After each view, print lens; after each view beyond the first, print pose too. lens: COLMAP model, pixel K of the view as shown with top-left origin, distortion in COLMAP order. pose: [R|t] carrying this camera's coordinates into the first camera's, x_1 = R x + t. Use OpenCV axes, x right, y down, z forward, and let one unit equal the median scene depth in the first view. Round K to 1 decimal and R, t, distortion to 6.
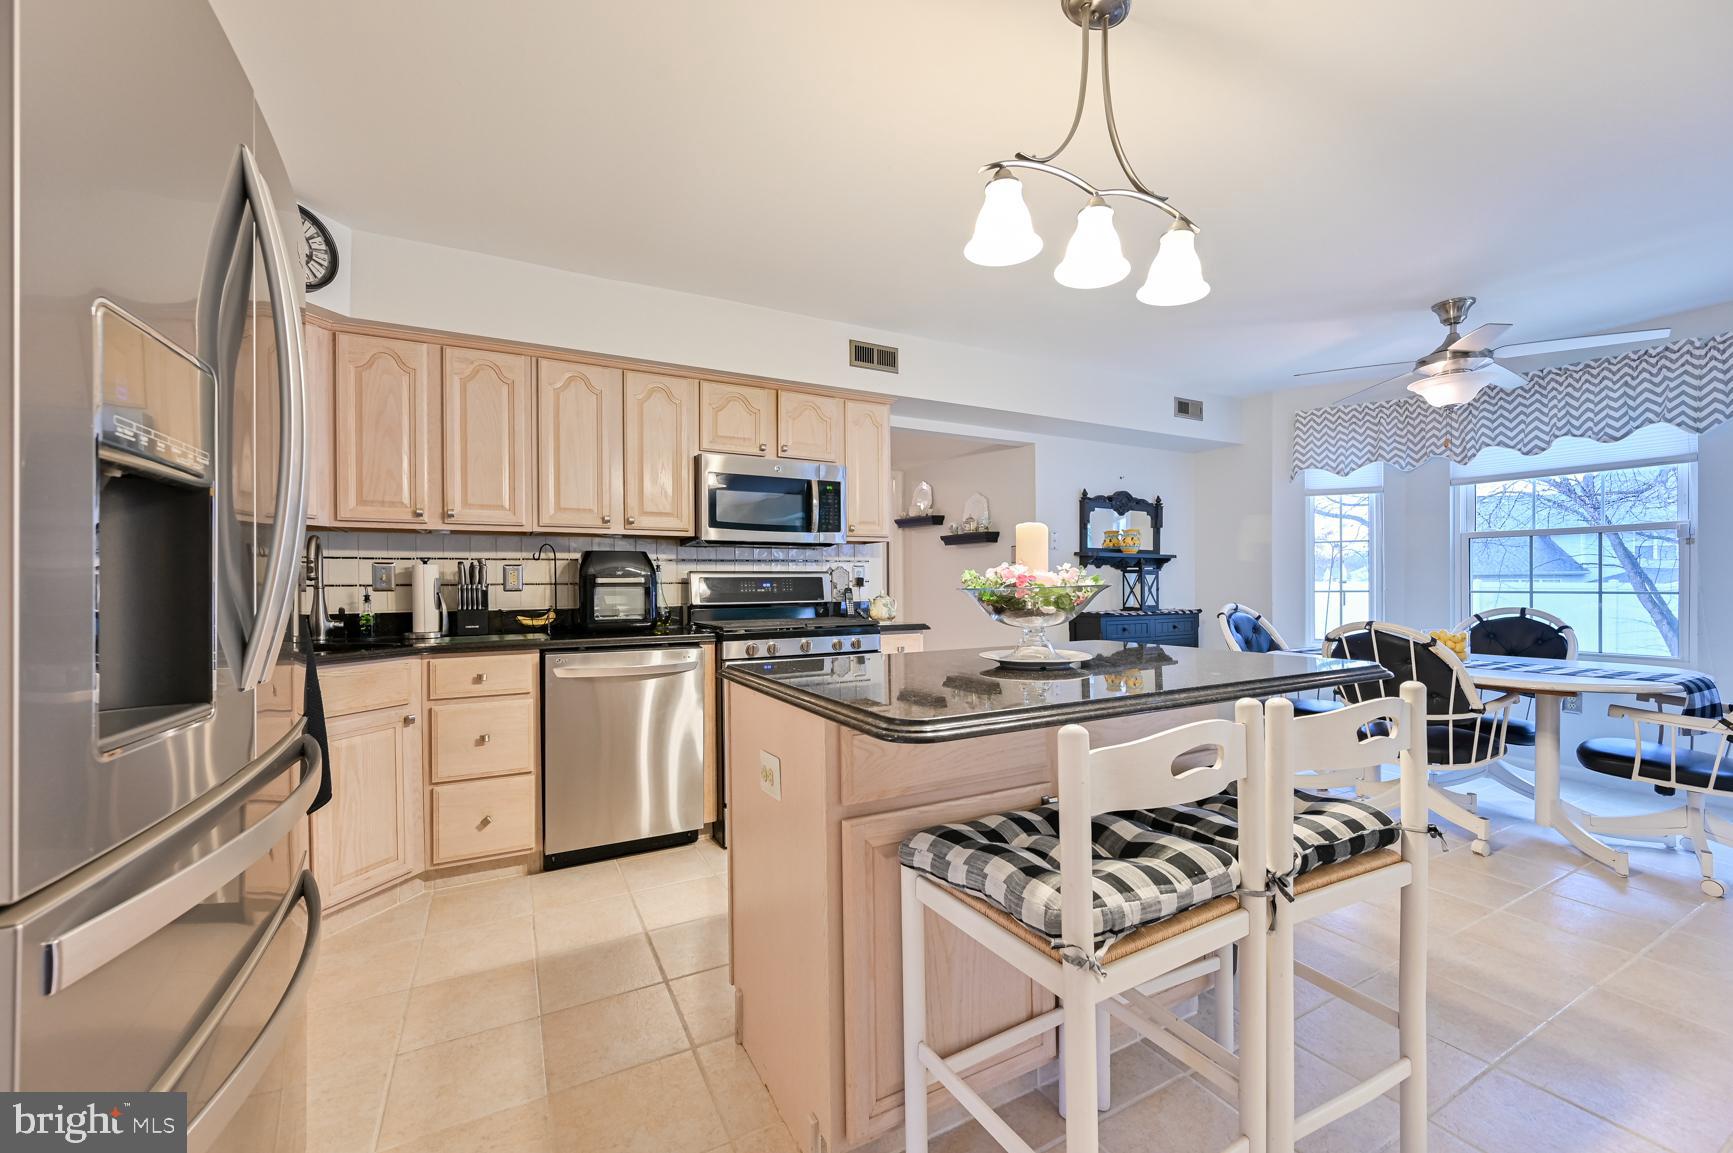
lens RADIAL K [[680.1, 0, 864.7], [0, 680.1, 583.4], [0, 0, 1]] dist [-0.001281, 0.000393]
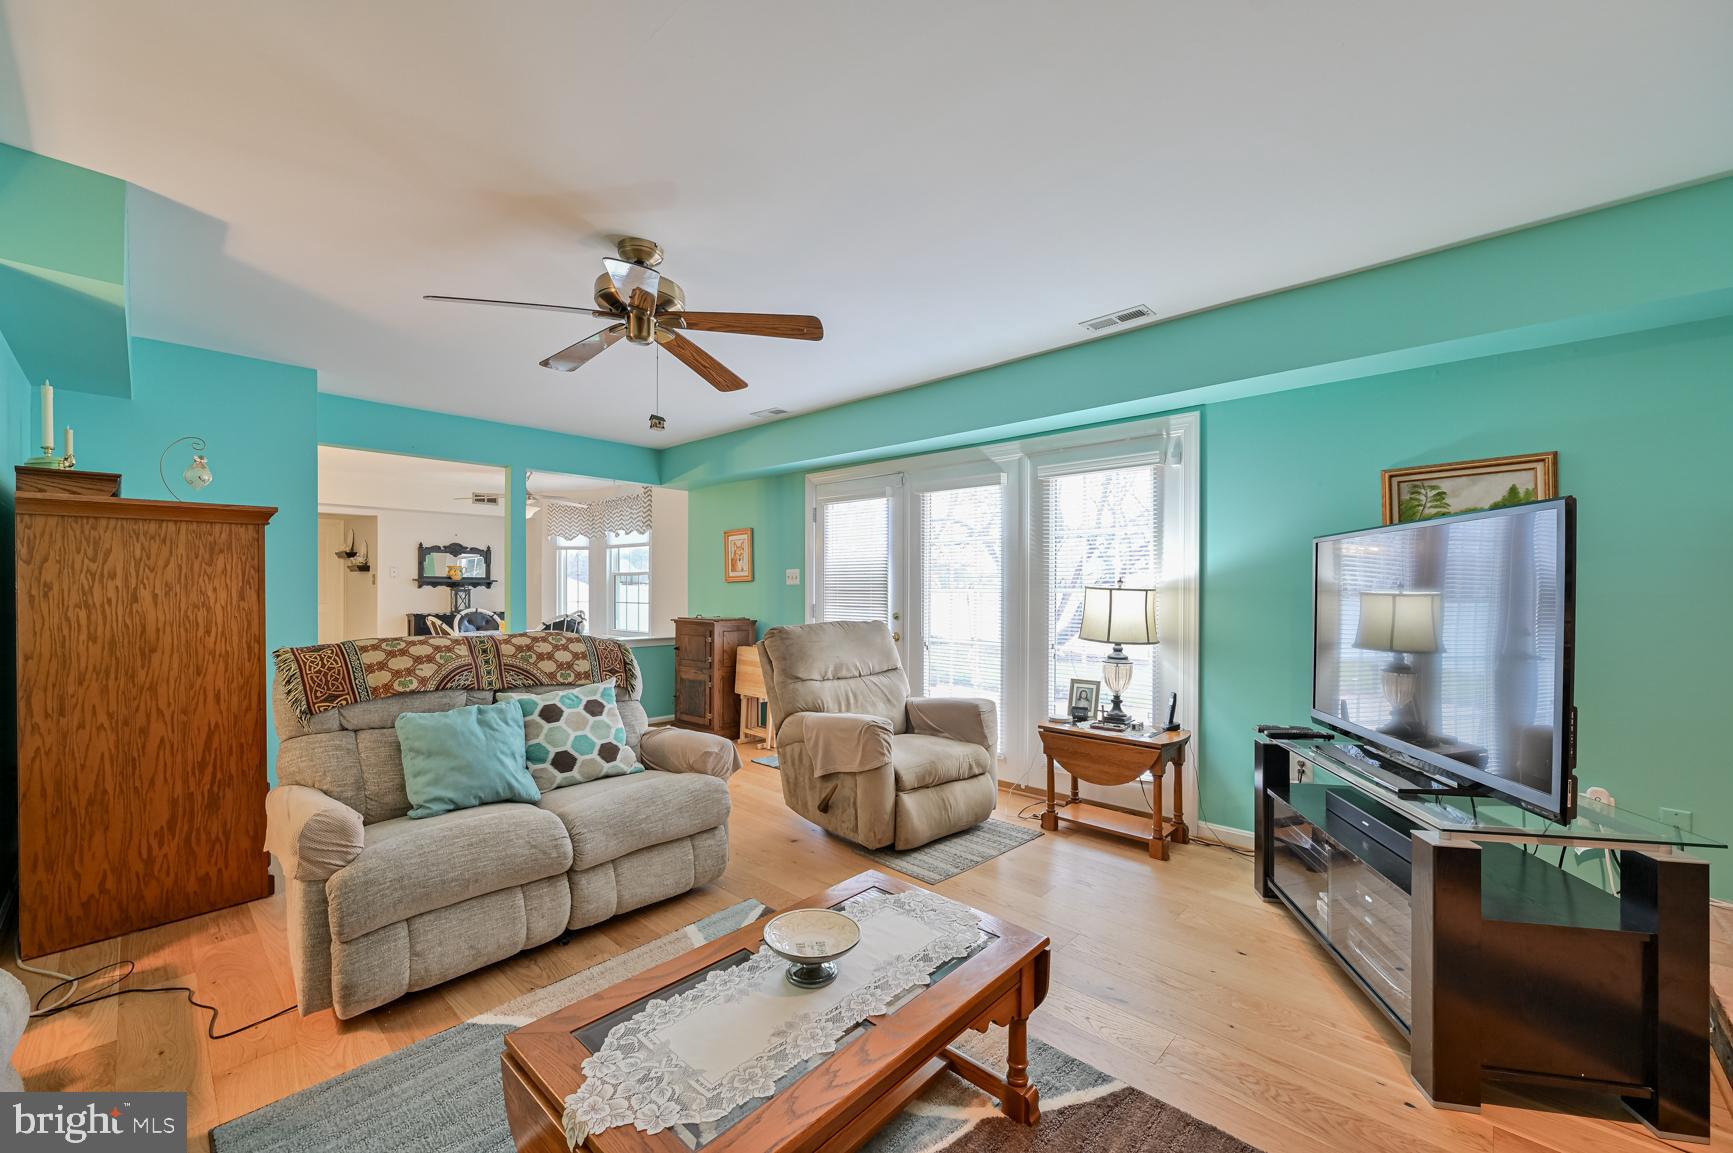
lens RADIAL K [[680.1, 0, 860.4], [0, 680.1, 581.8], [0, 0, 1]] dist [-0.001281, 0.000393]
pose [[0.946041, 0.009269, 0.323914, 1.014540], [-0.008483, 0.999957, -0.003839, -0.050616], [-0.323935, 0.000884, 0.946079, -1.232489]]
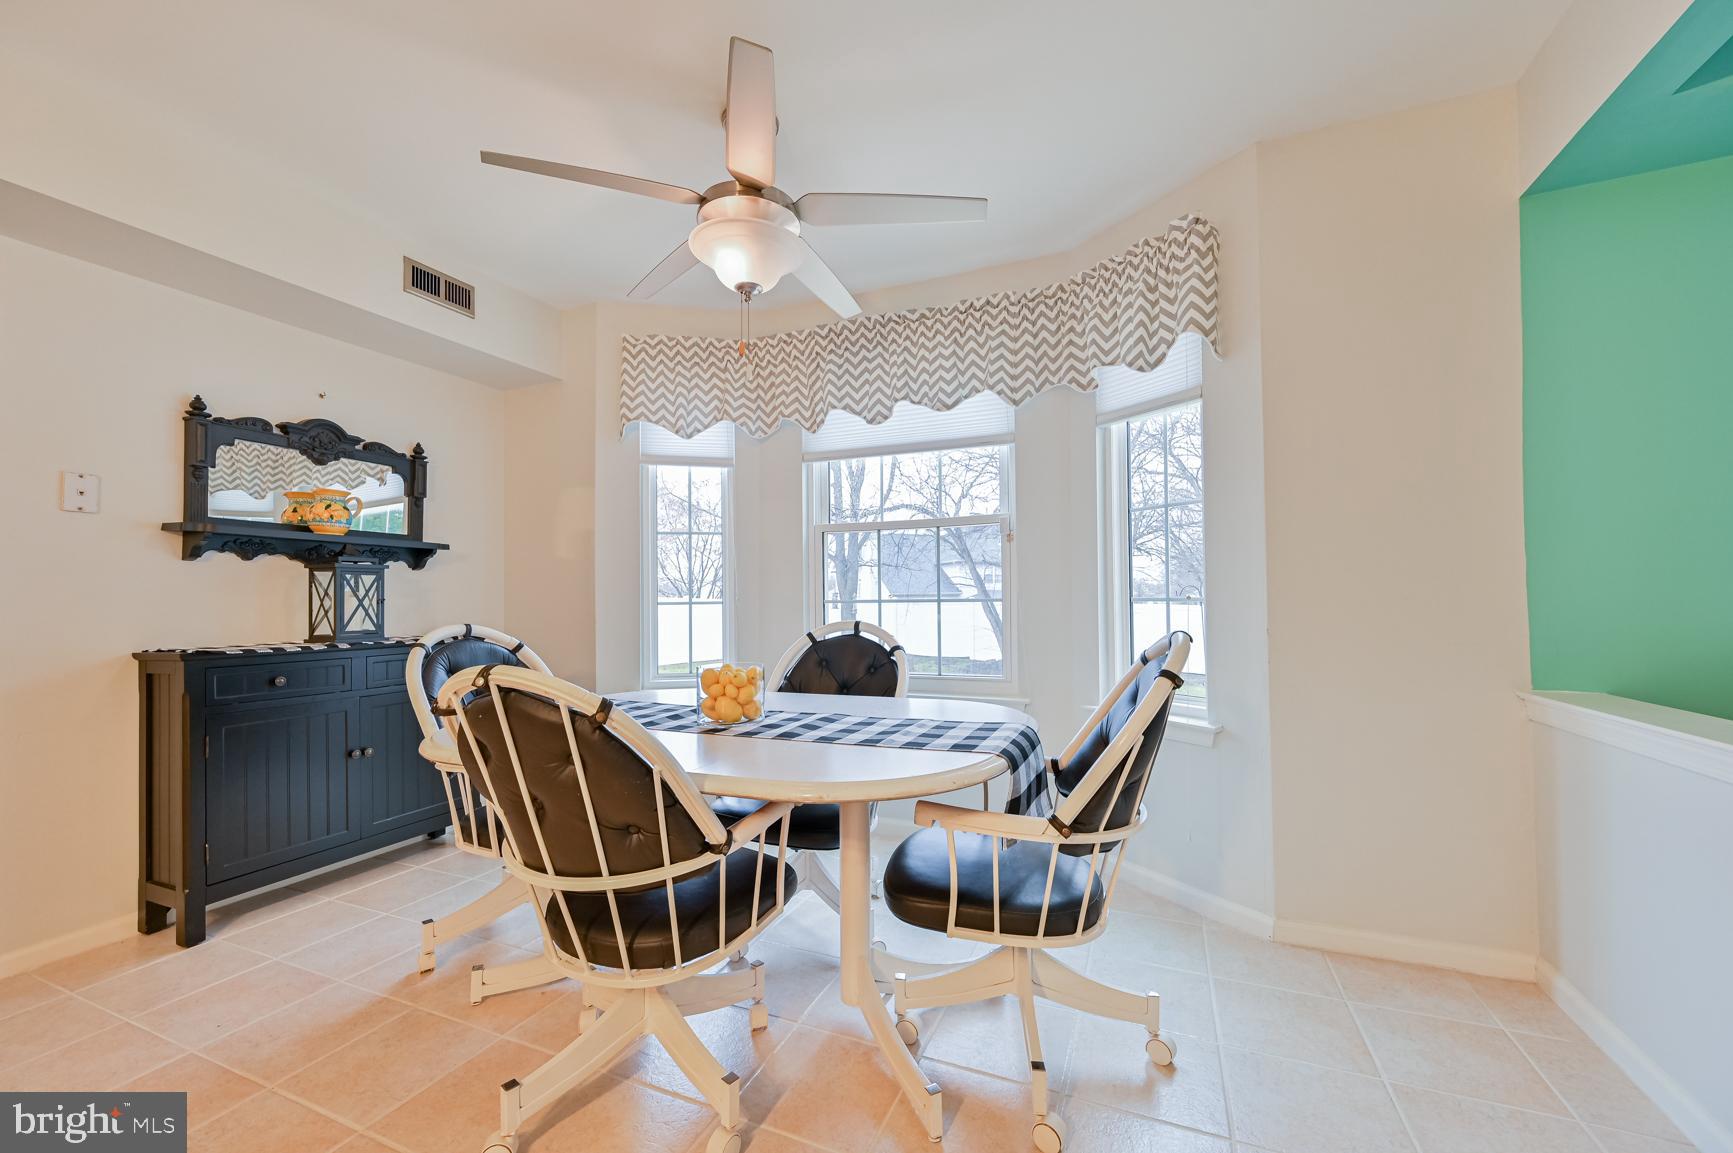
lens RADIAL K [[680.1, 0, 855.8], [0, 680.1, 582.8], [0, 0, 1]] dist [-0.001281, 0.000393]
pose [[0.789716, 0.012632, 0.613343, 0.492332], [0.006415, 0.999563, -0.028846, 0.014944], [-0.613439, 0.026714, 0.789290, 0.407379]]
